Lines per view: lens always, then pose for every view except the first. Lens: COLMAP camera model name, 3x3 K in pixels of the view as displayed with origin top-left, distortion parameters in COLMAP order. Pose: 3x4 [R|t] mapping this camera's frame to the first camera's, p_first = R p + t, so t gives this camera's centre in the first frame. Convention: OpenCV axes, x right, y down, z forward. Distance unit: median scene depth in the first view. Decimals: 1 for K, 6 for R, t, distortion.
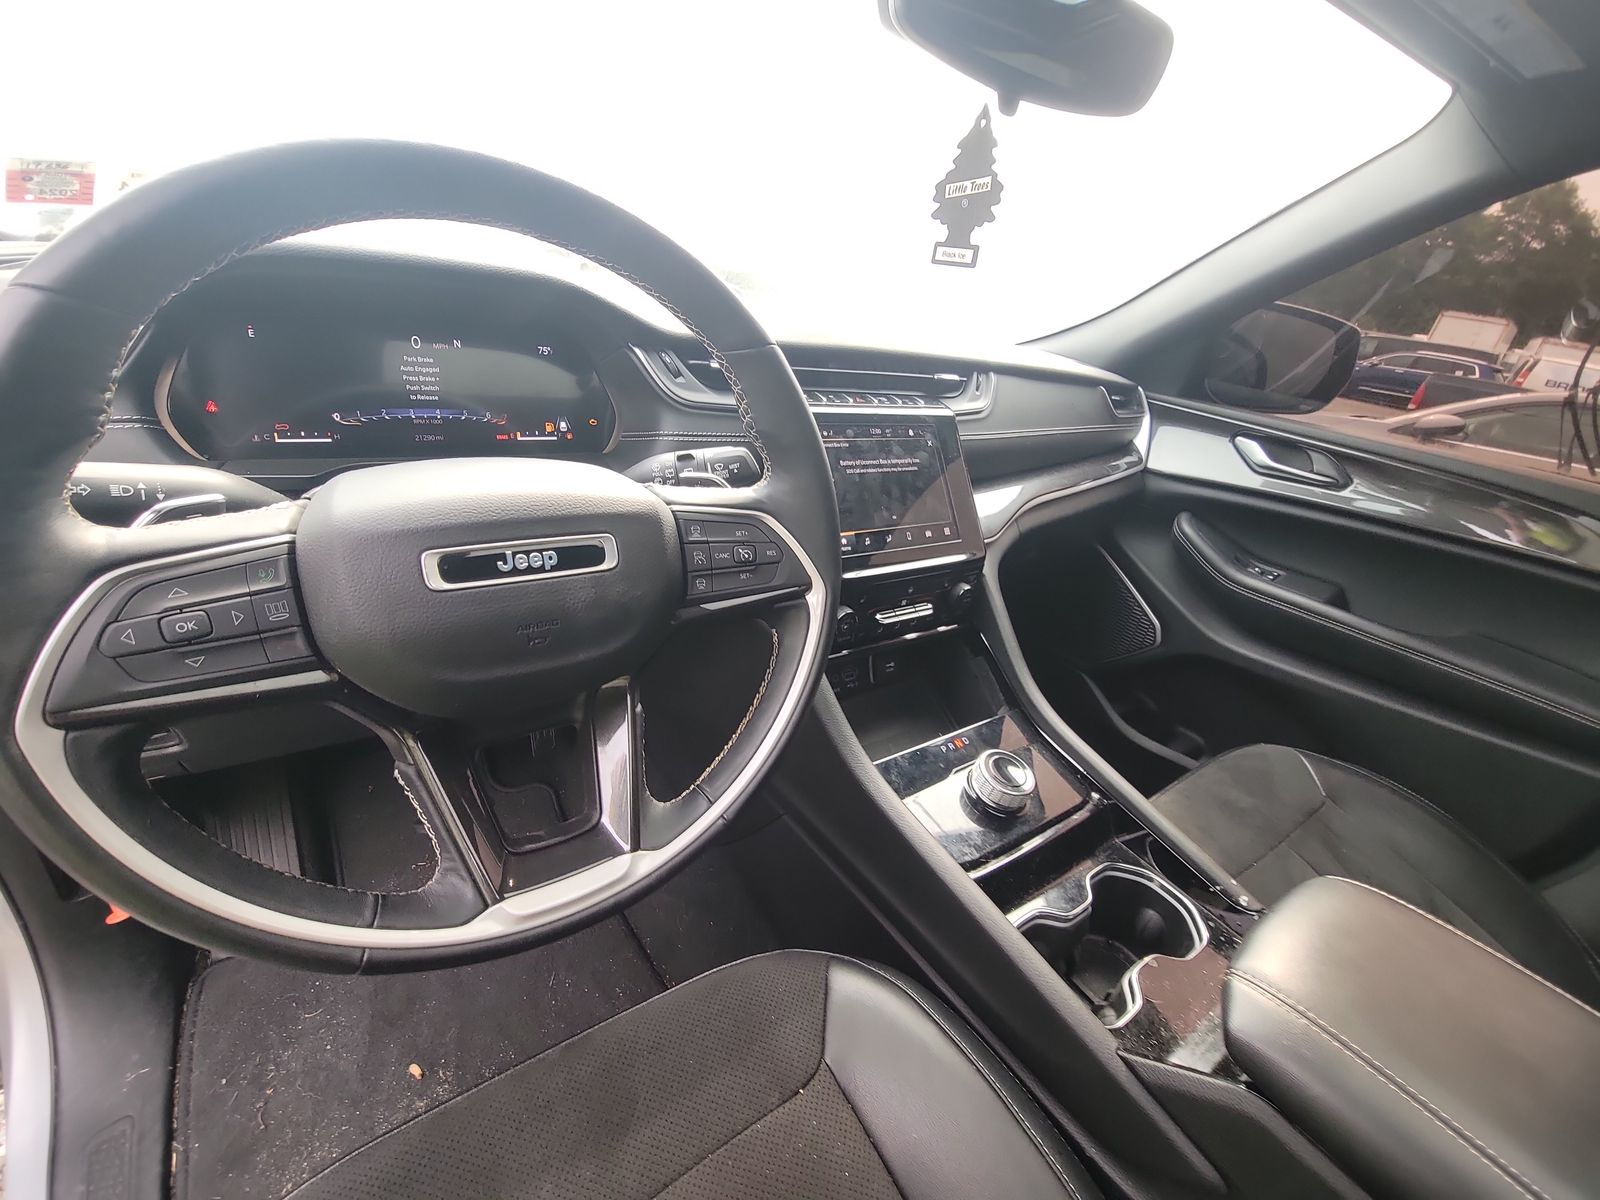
lens RADIAL K [[649.4, 0, 799.0], [0, 649.4, 594.4], [0, 0, 1]] dist [0.000388, -0.002938]
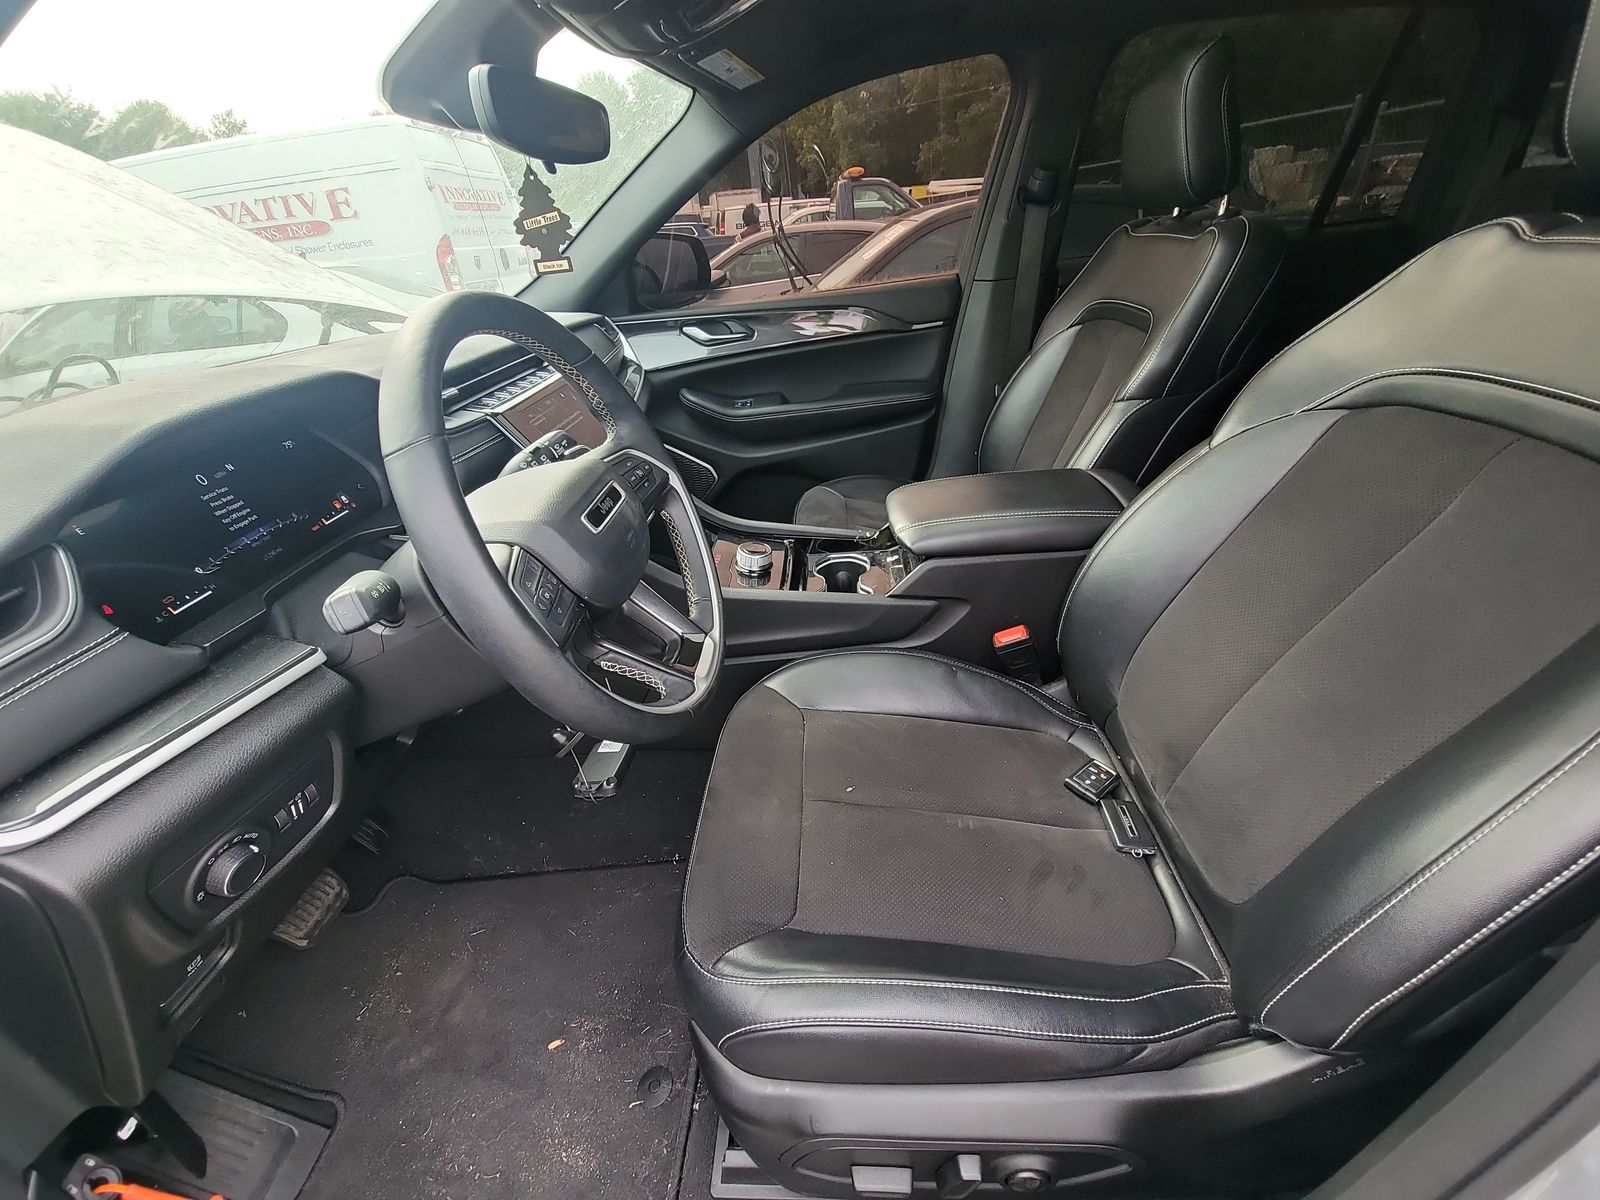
lens RADIAL K [[649.4, 0, 799.0], [0, 649.4, 594.4], [0, 0, 1]] dist [0.000388, -0.002938]
pose [[0.577127, -0.555689, 0.598443, -0.680058], [0.502577, 0.819271, 0.276065, -0.040552], [-0.643693, 0.141439, 0.752100, -0.327041]]
